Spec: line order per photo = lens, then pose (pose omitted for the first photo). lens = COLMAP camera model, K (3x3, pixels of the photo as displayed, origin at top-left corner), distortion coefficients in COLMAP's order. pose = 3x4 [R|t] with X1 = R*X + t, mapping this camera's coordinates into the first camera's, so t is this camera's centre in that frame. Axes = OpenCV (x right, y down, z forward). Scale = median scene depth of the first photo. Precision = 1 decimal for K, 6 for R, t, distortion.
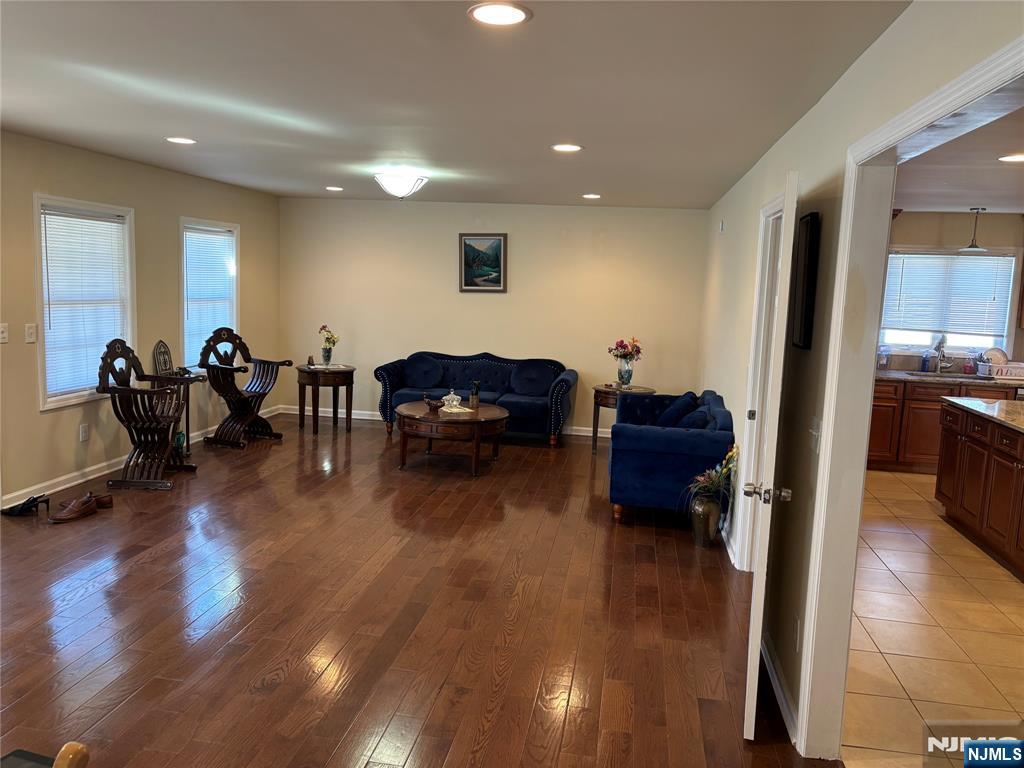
lens RADIAL K [[770.1, 0, 510.4], [0, 770.1, 382.2], [0, 0, 1]] dist [0.016423, 0.002860]
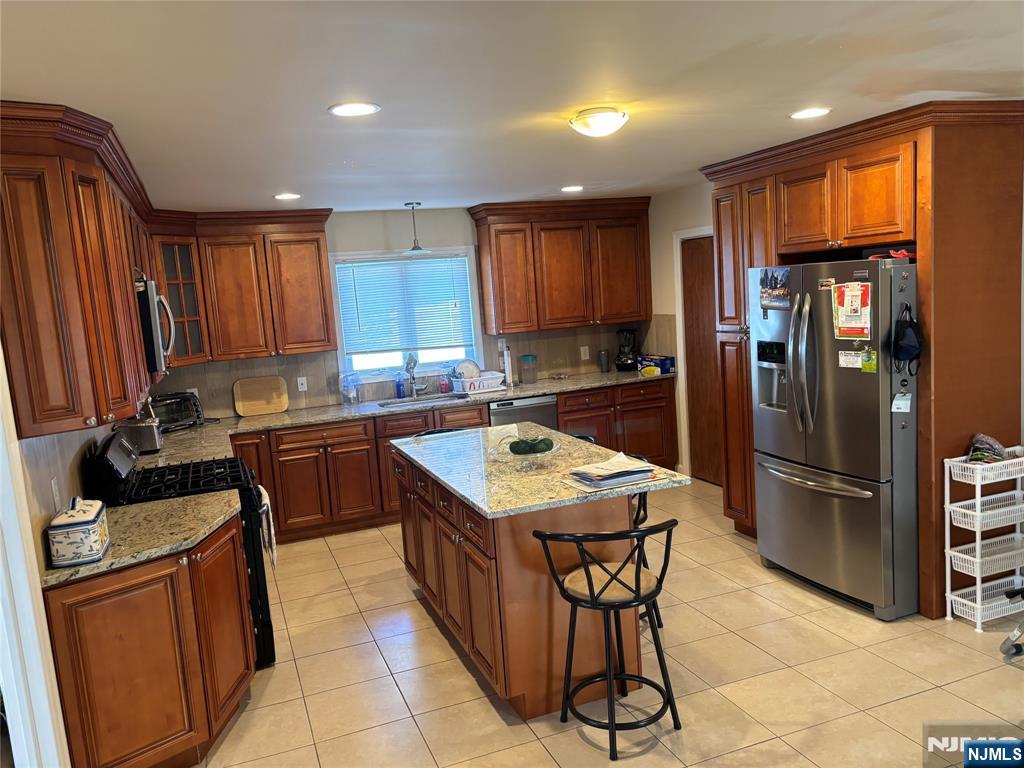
lens RADIAL K [[770.1, 0, 511.0], [0, 770.1, 386.1], [0, 0, 1]] dist [0.016423, 0.002860]
pose [[0.852898, -0.161270, 0.496546, 0.225596], [0.172733, 0.984697, 0.023116, -0.025697], [-0.492675, 0.066054, 0.867703, 0.209808]]
